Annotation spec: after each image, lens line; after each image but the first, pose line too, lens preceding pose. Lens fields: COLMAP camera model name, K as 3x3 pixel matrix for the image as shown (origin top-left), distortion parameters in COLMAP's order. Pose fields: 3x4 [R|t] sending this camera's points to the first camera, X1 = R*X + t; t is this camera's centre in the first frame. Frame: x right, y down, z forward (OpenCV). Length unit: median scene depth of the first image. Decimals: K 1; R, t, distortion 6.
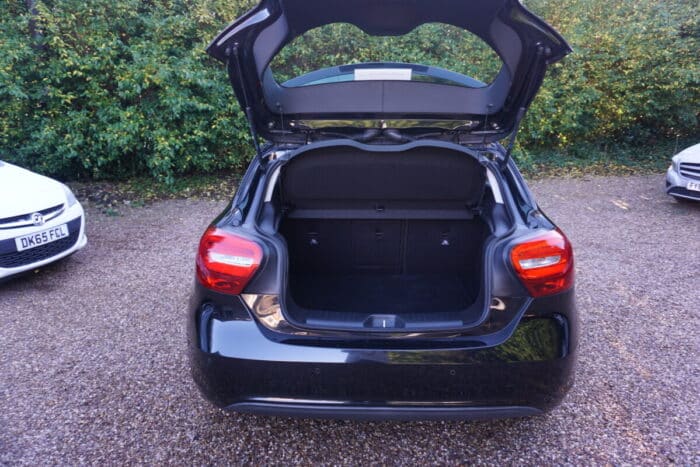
lens RADIAL K [[468.9, 0, 349.4], [0, 468.9, 228.9], [0, 0, 1]] dist [-0.051291, 0.040026]
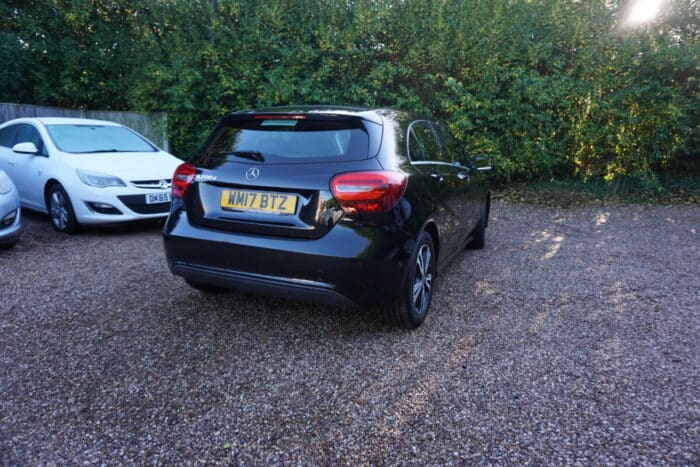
lens RADIAL K [[468.9, 0, 349.4], [0, 468.9, 228.9], [0, 0, 1]] dist [-0.051291, 0.040026]
pose [[0.925857, 0.087505, -0.367602, 0.247035], [-0.110634, 0.992961, -0.042281, 0.067566], [0.361315, 0.079815, 0.929021, -0.079484]]
